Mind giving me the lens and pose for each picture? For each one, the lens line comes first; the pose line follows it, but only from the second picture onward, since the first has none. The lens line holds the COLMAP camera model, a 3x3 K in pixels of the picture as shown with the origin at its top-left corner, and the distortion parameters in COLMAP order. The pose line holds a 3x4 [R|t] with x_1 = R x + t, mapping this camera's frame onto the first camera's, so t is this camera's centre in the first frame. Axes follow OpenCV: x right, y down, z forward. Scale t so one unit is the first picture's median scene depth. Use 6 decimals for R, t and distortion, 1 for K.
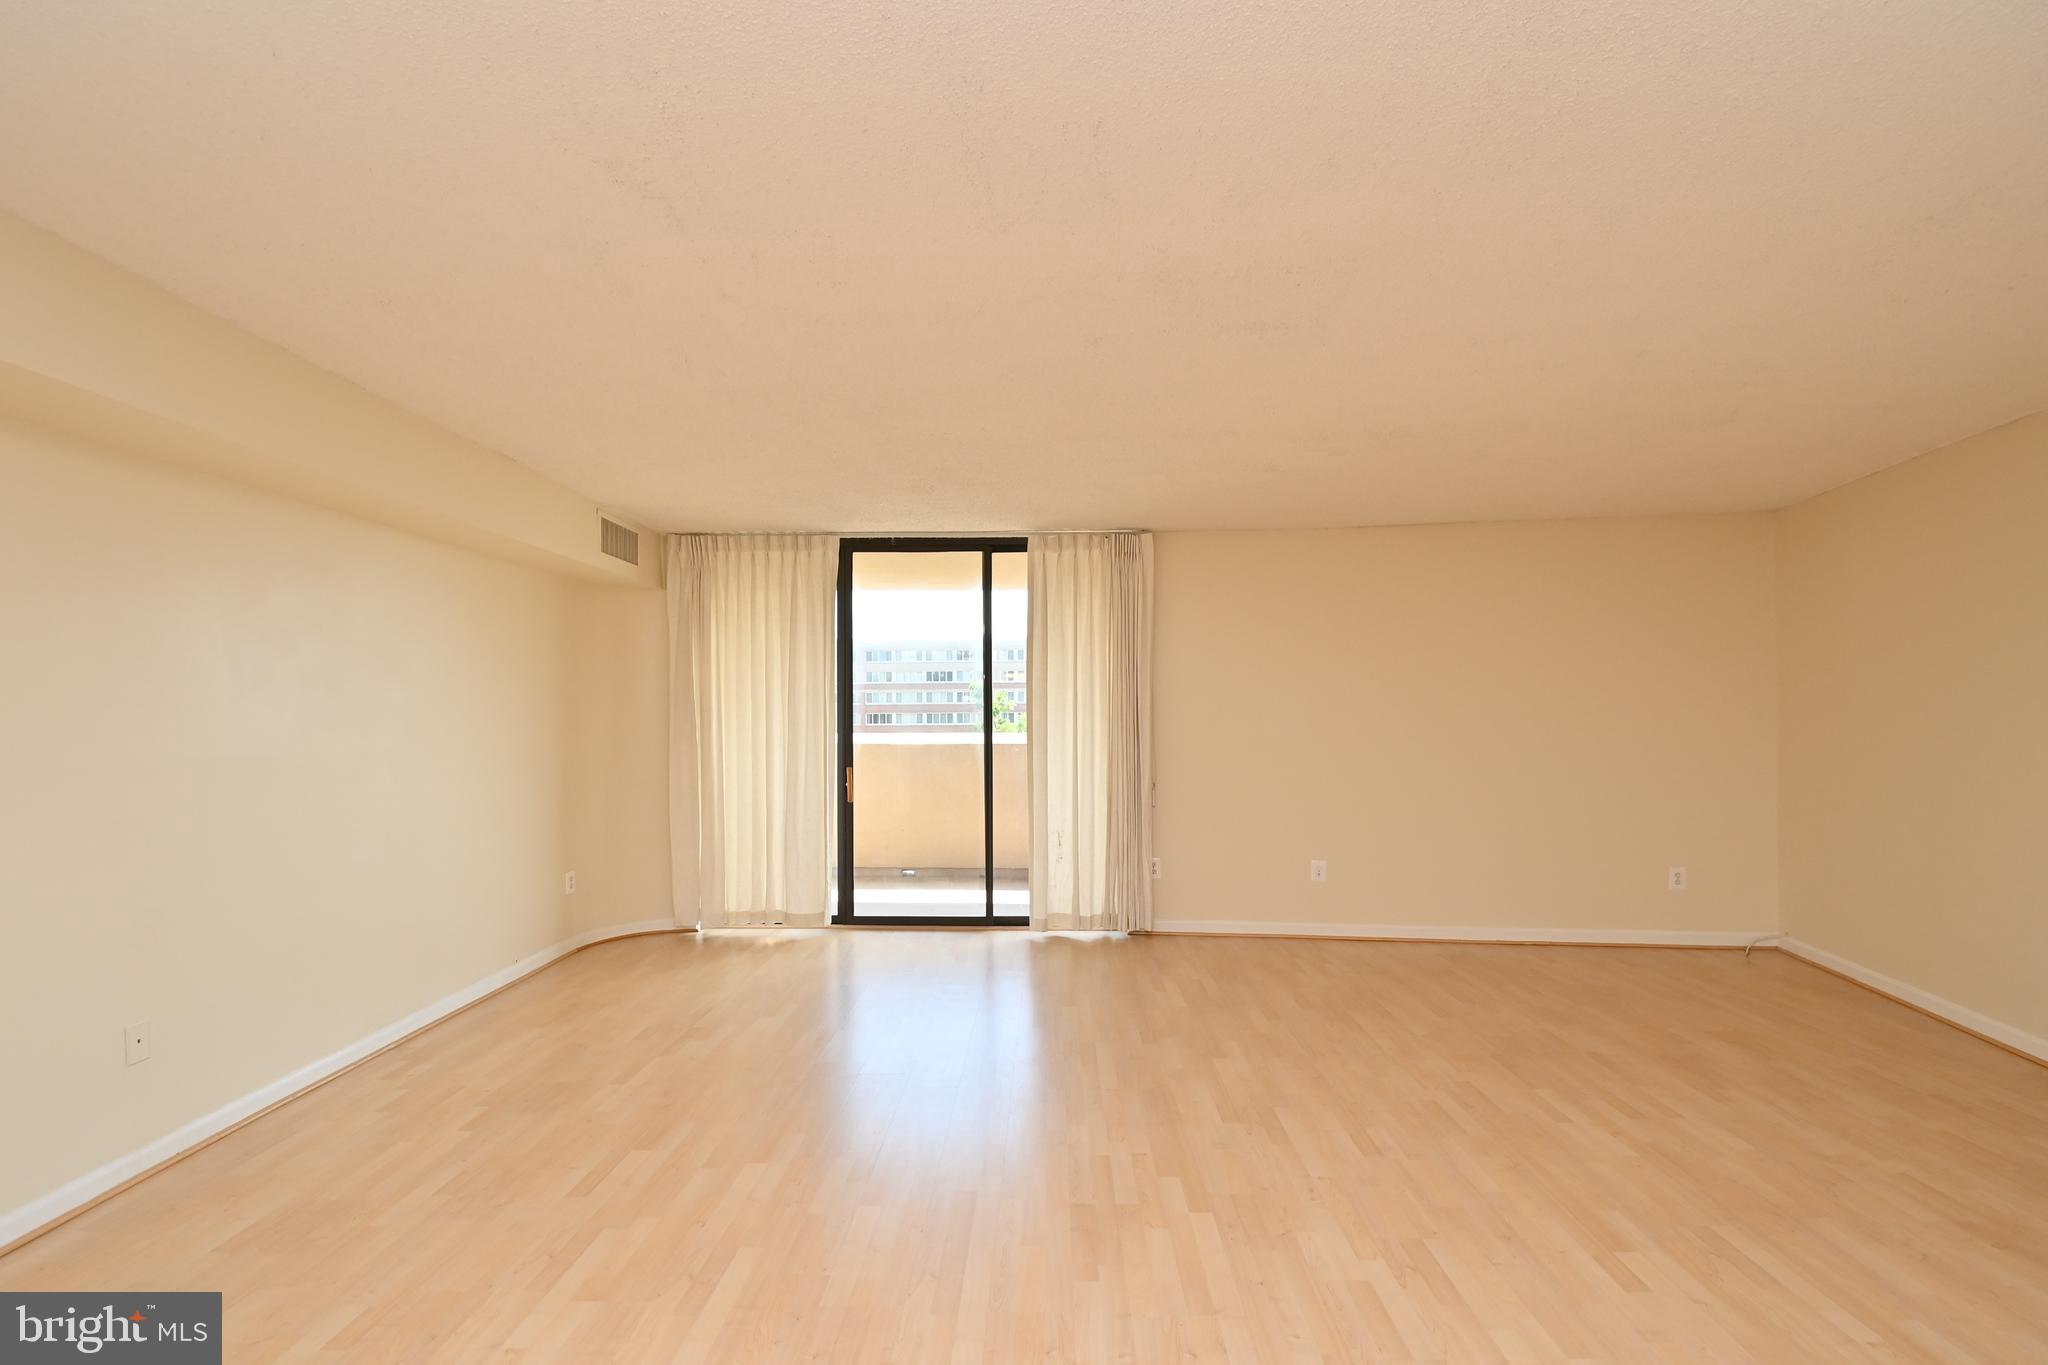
lens RADIAL K [[897.8, 0, 1039.6], [0, 897.8, 713.8], [0, 0, 1]] dist [0.017363, -0.024910]
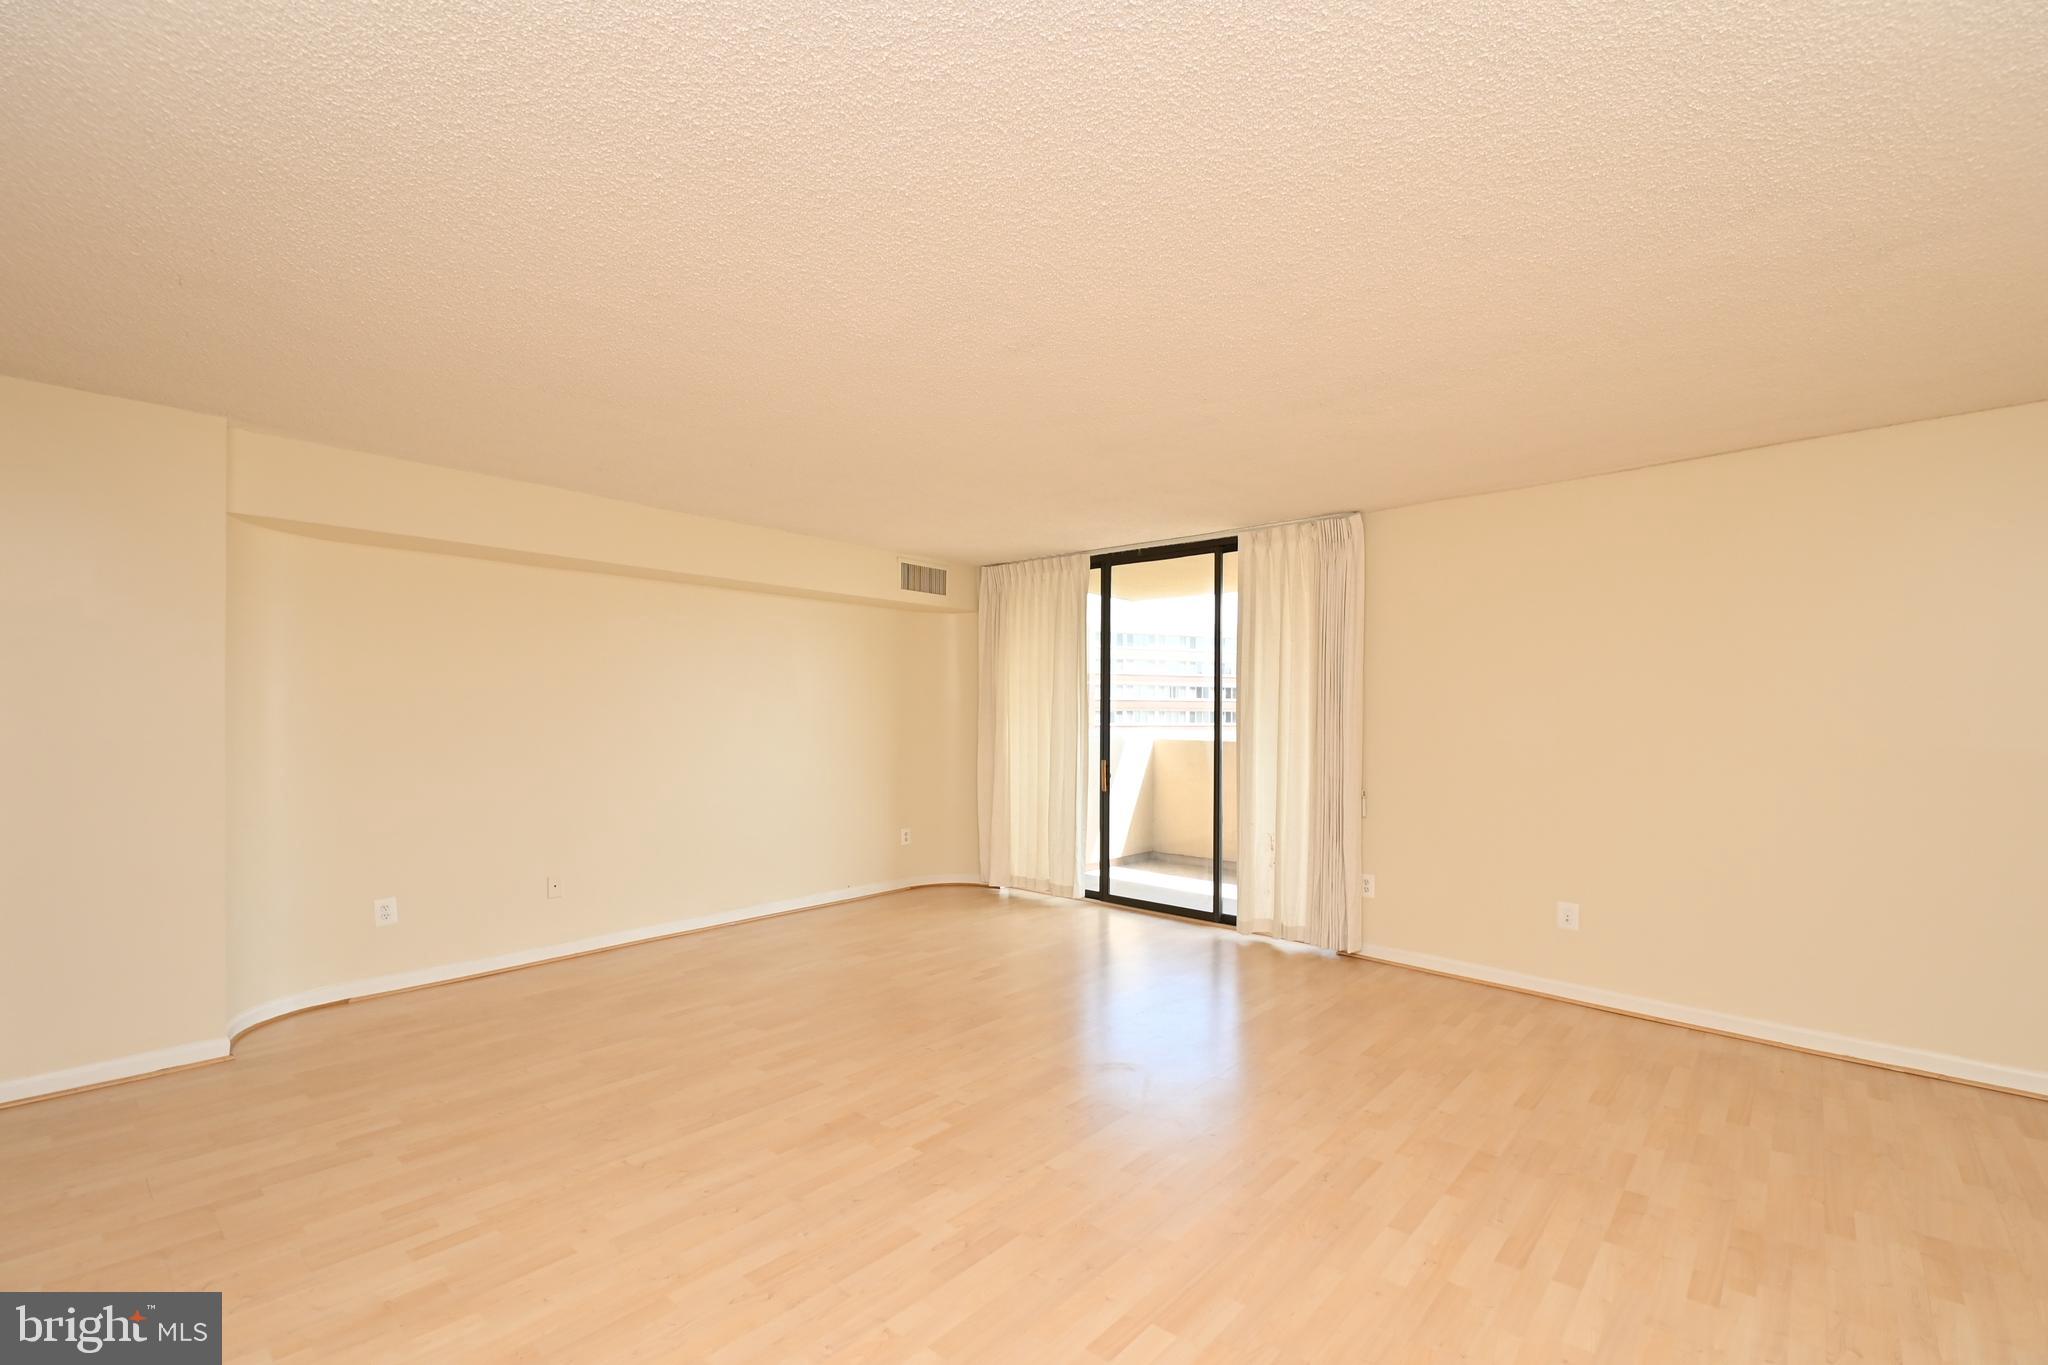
lens RADIAL K [[897.8, 0, 1039.6], [0, 897.8, 713.8], [0, 0, 1]] dist [0.017363, -0.024910]
pose [[0.765642, 0.007259, -0.643226, 0.458568], [-0.006297, 0.999973, 0.003790, -0.001467], [0.643236, 0.001148, 0.765667, 0.101233]]
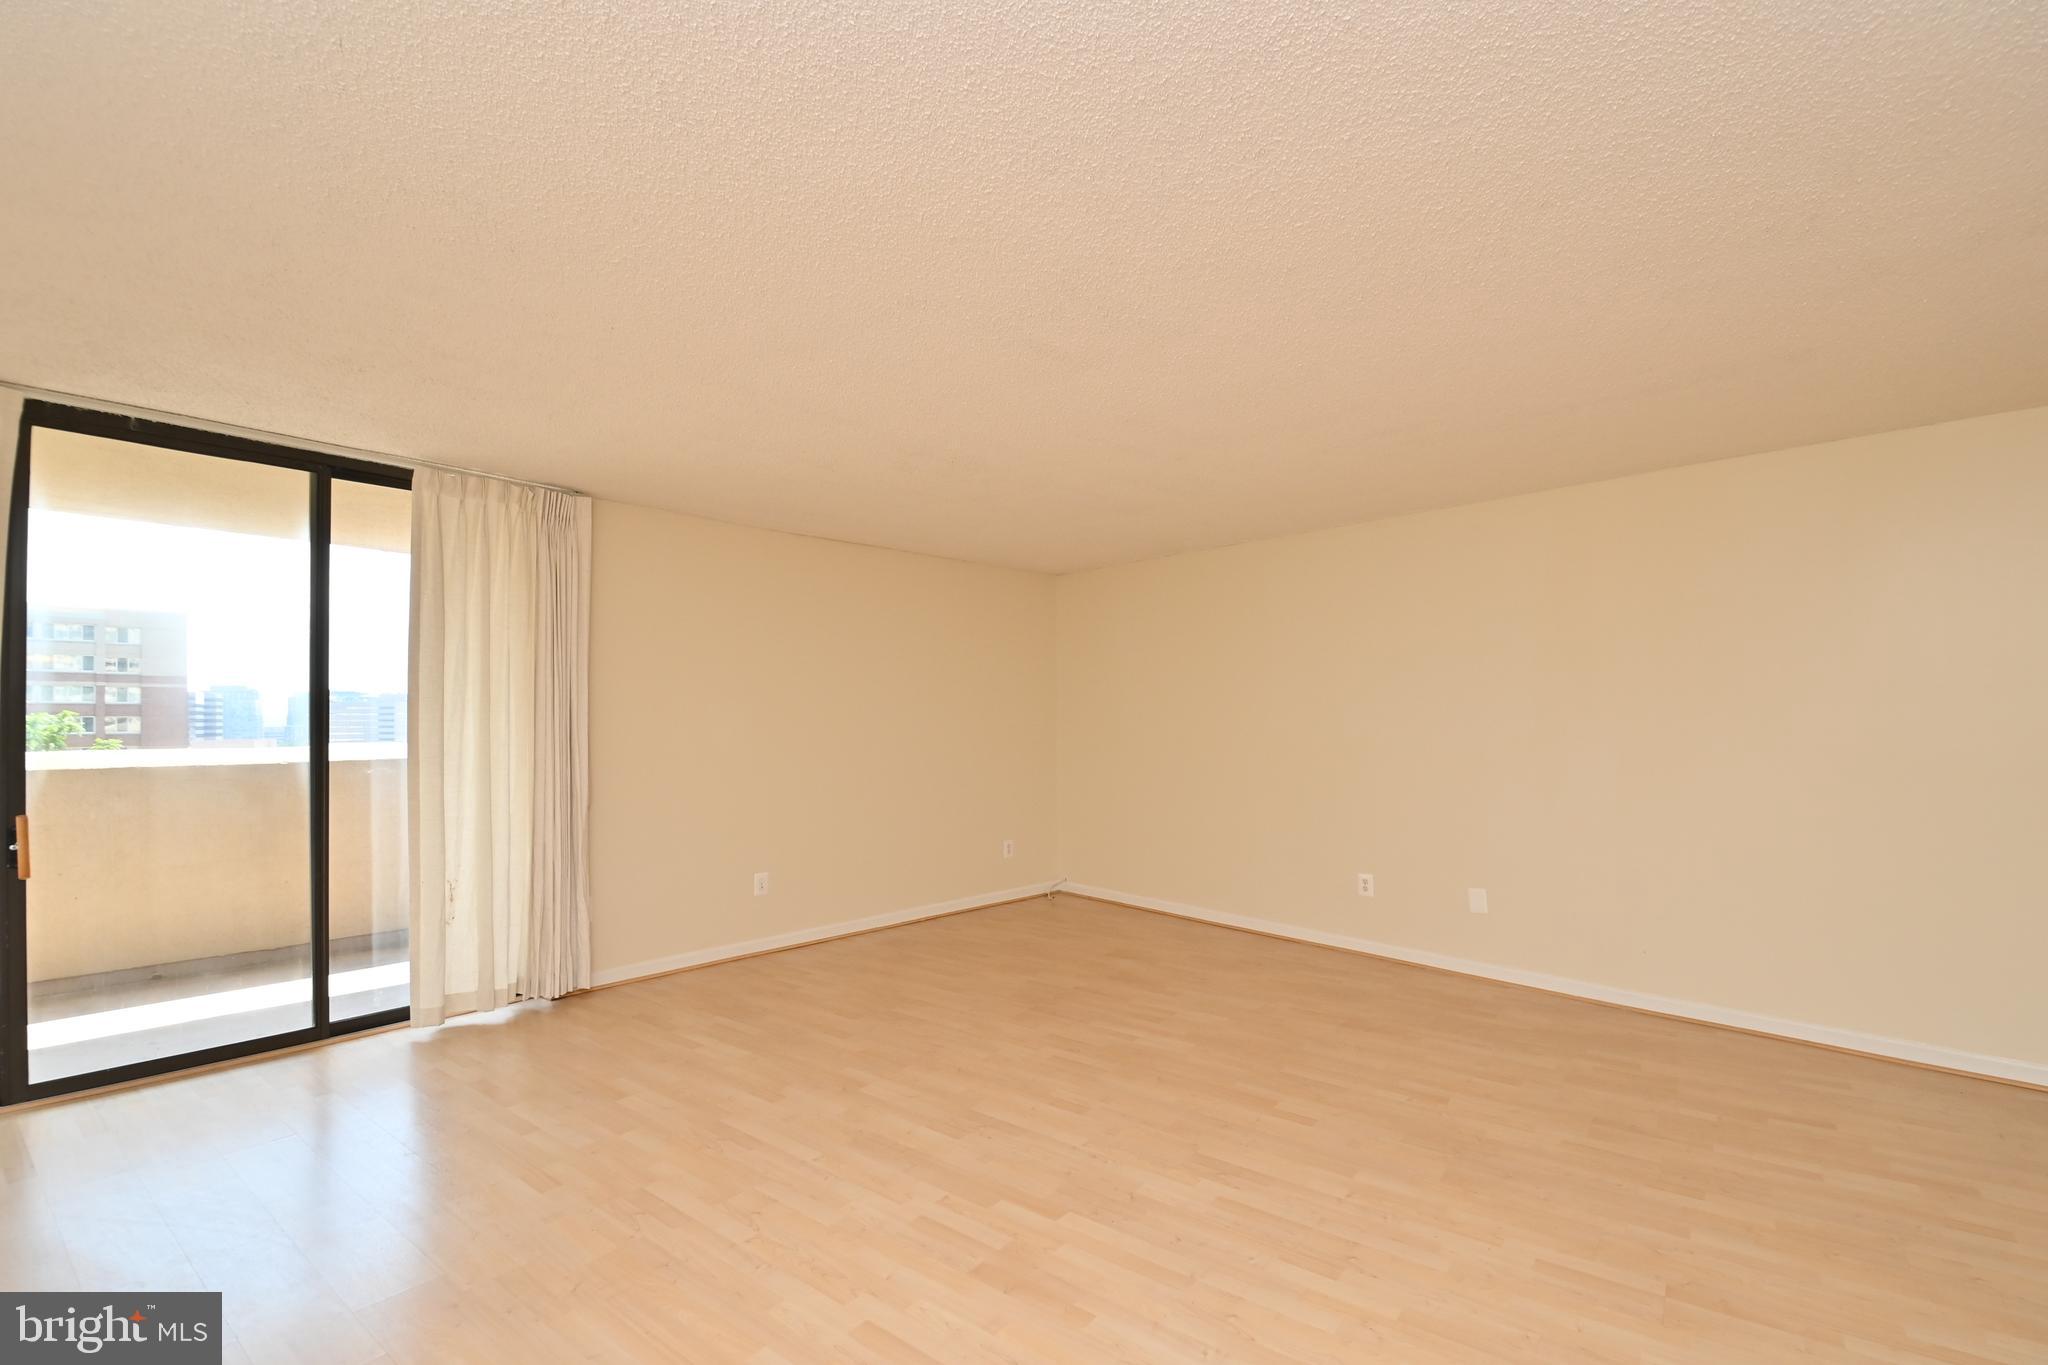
lens RADIAL K [[897.8, 0, 1039.6], [0, 897.8, 713.8], [0, 0, 1]] dist [0.017363, -0.024910]
pose [[0.588801, 0.009501, 0.808223, -0.292242], [-0.003762, 0.999952, -0.009014, 0.000415], [-0.808270, 0.002266, 0.588808, 0.189952]]
